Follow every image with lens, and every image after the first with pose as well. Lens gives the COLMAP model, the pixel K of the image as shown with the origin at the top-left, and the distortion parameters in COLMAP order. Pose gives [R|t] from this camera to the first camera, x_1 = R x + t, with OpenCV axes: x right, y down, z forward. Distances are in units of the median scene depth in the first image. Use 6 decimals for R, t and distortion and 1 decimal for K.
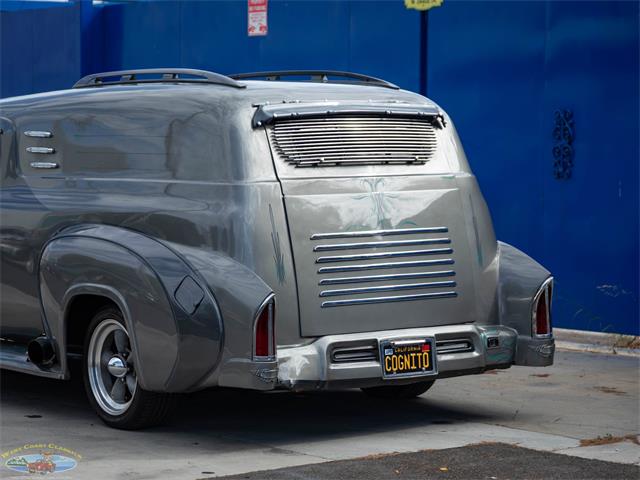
lens RADIAL K [[2136.1, 0, 320.0], [0, 2136.1, 240.0], [0, 0, 1]] dist [0.000540, -0.300362]
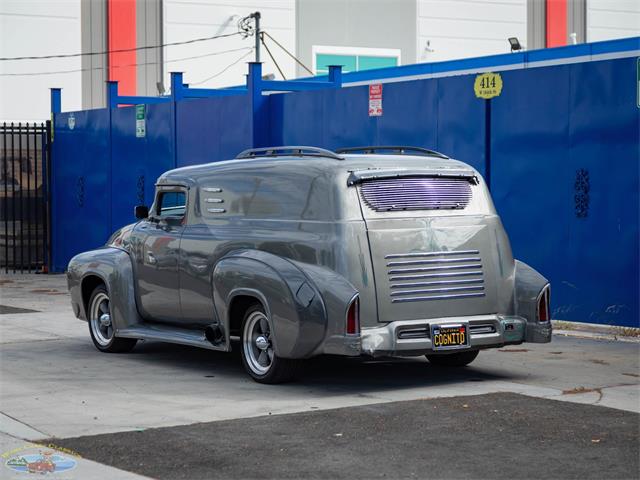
lens RADIAL K [[1737.0, 0, 320.0], [0, 1737.0, 240.0], [0, 0, 1]] dist [0.036042, 0.084706]
pose [[0.996282, -0.002746, -0.086103, 0.053593], [0.001498, 0.999893, -0.014552, 0.004274], [0.086134, 0.014369, 0.996180, -0.233189]]
